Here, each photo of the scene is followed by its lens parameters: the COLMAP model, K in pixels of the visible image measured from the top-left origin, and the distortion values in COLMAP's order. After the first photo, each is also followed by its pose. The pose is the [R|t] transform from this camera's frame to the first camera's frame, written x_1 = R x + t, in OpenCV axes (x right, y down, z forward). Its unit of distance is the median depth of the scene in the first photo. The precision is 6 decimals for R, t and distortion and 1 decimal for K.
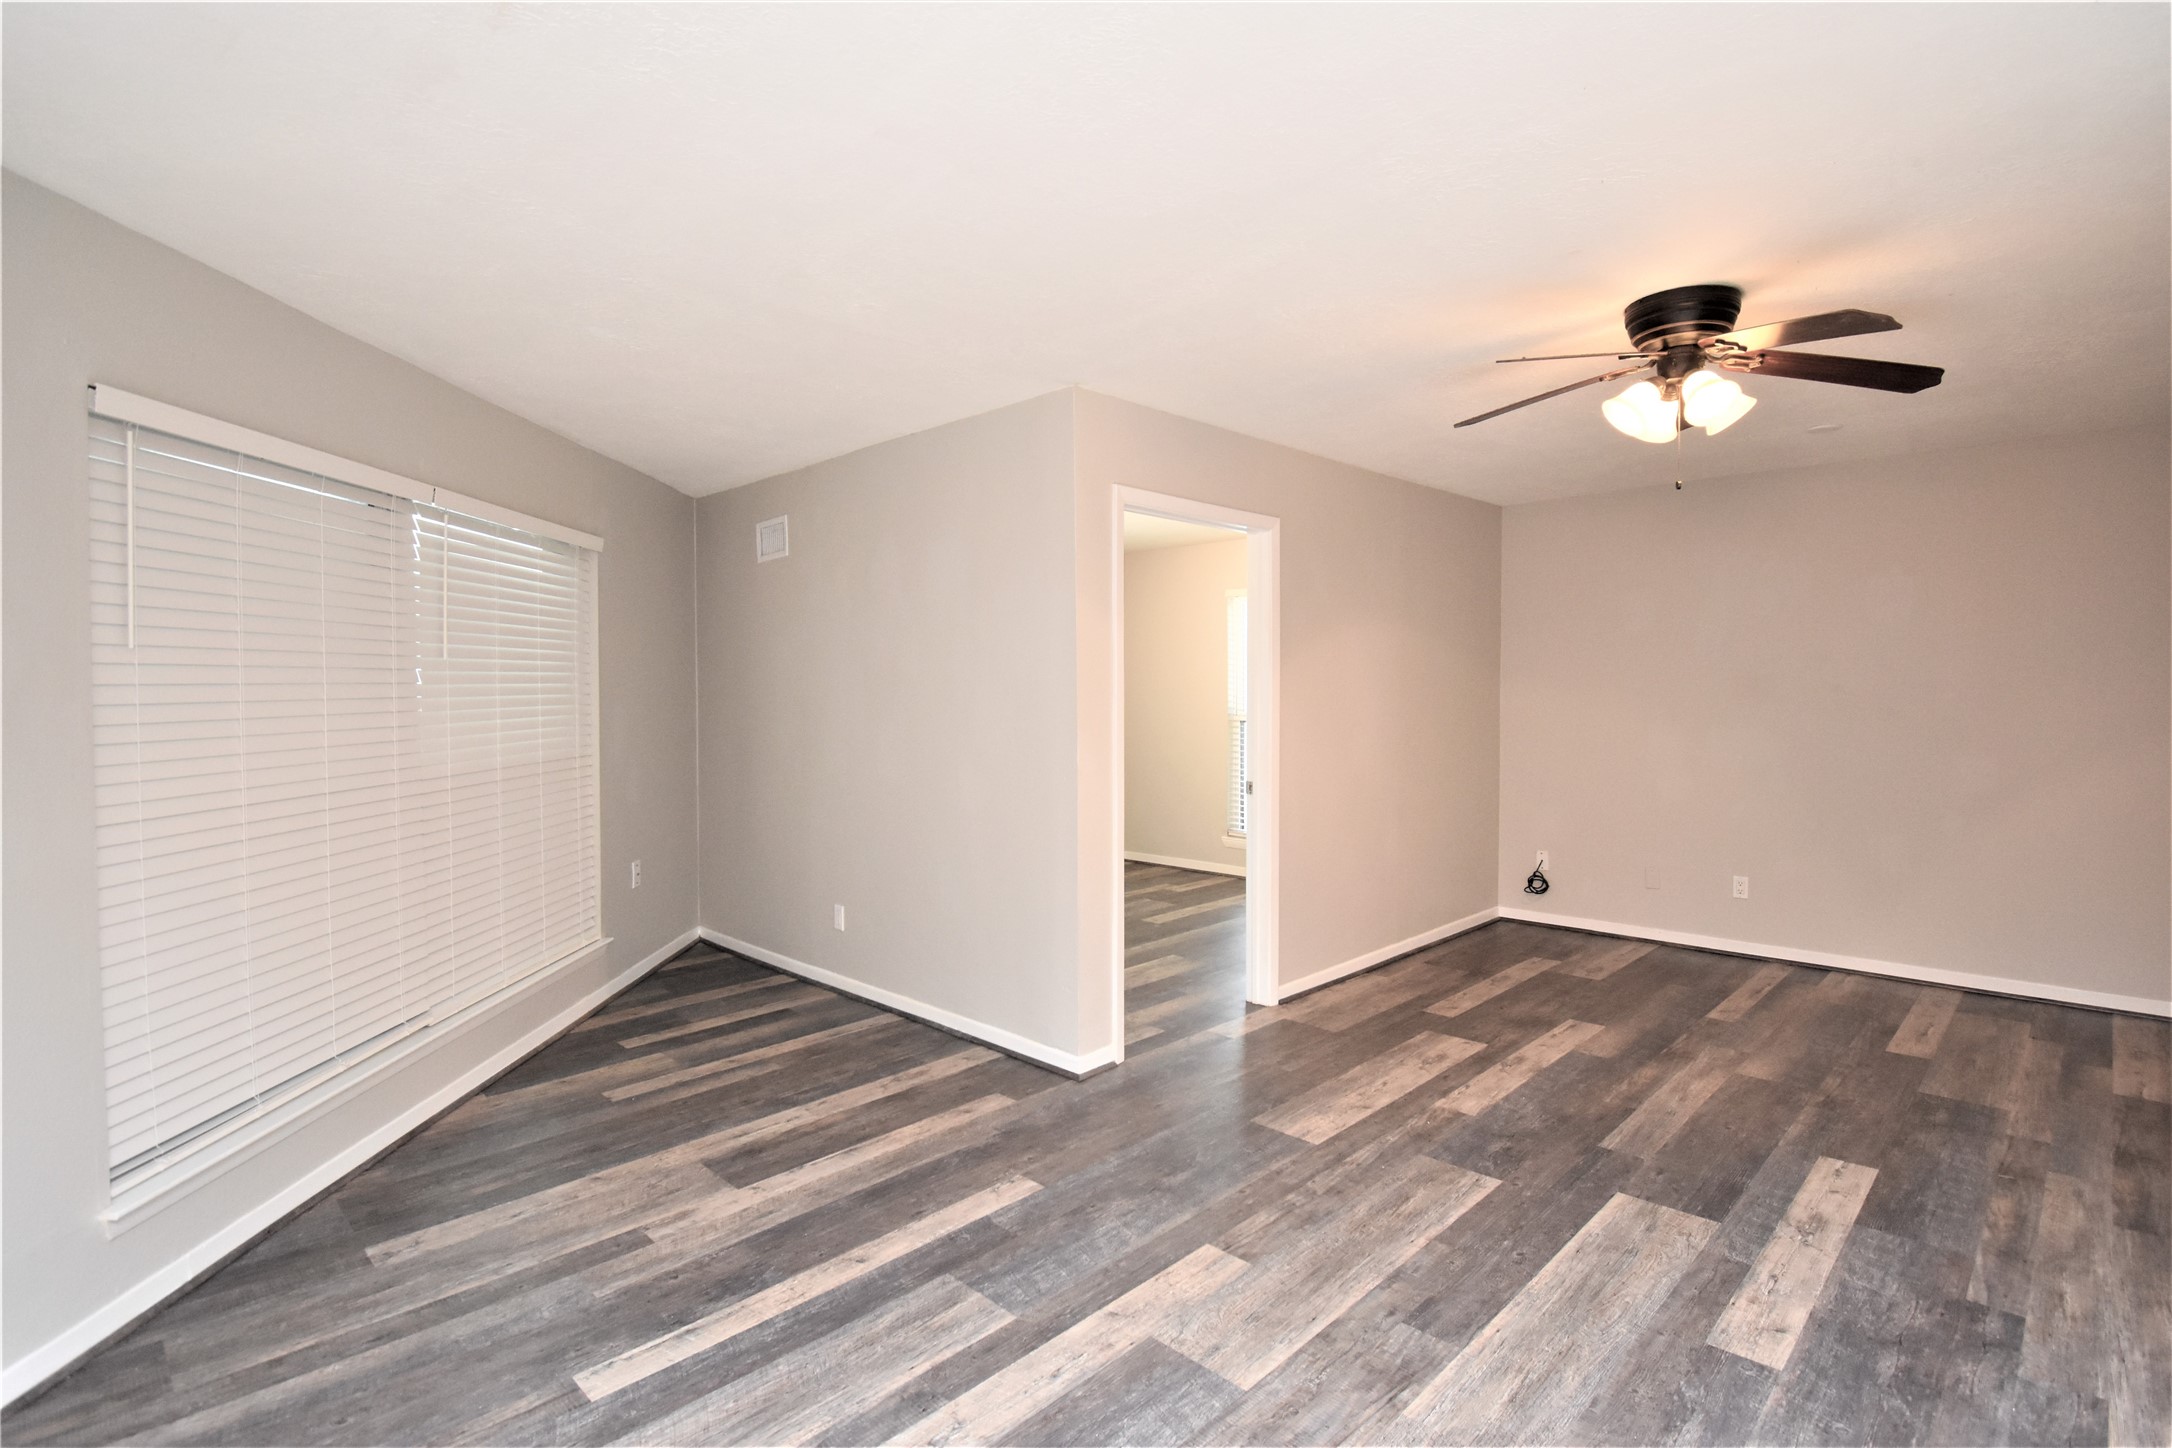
lens RADIAL K [[1048.4, 0, 1096.7], [0, 1048.4, 721.4], [0, 0, 1]] dist [0.021891, -0.034299]
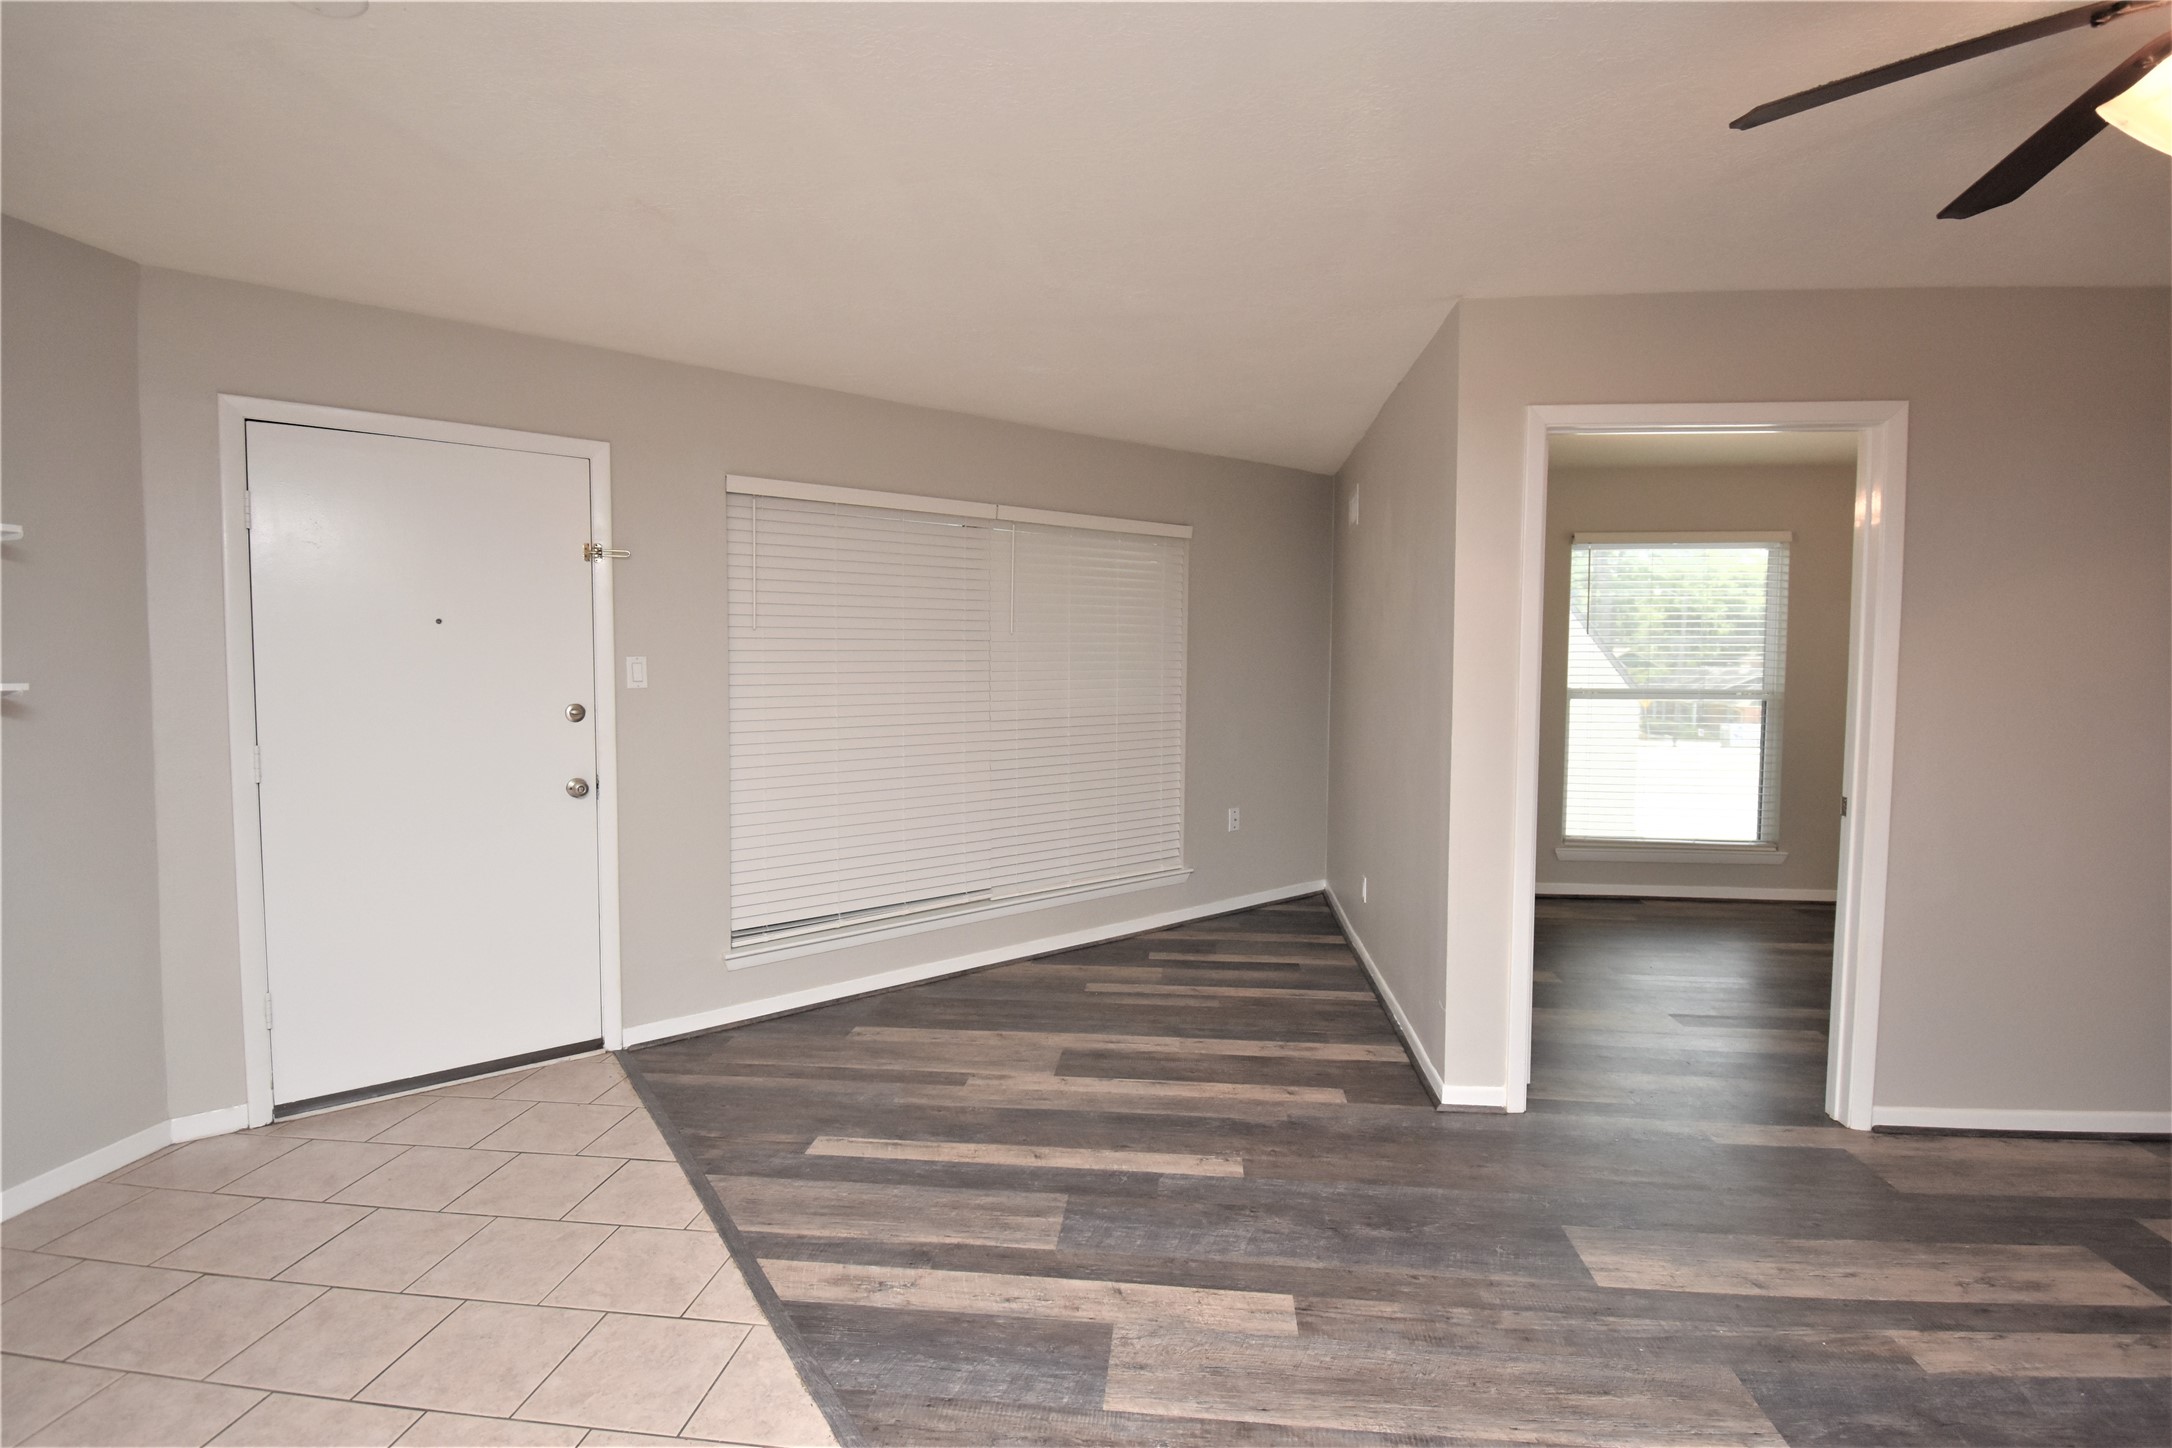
lens RADIAL K [[1048.4, 0, 1096.7], [0, 1048.4, 721.4], [0, 0, 1]] dist [0.021891, -0.034299]
pose [[0.616081, 0.056886, -0.785626, 0.549708], [-0.033422, 0.998378, 0.046082, -0.014823], [0.786973, -0.002133, 0.616984, 0.270166]]
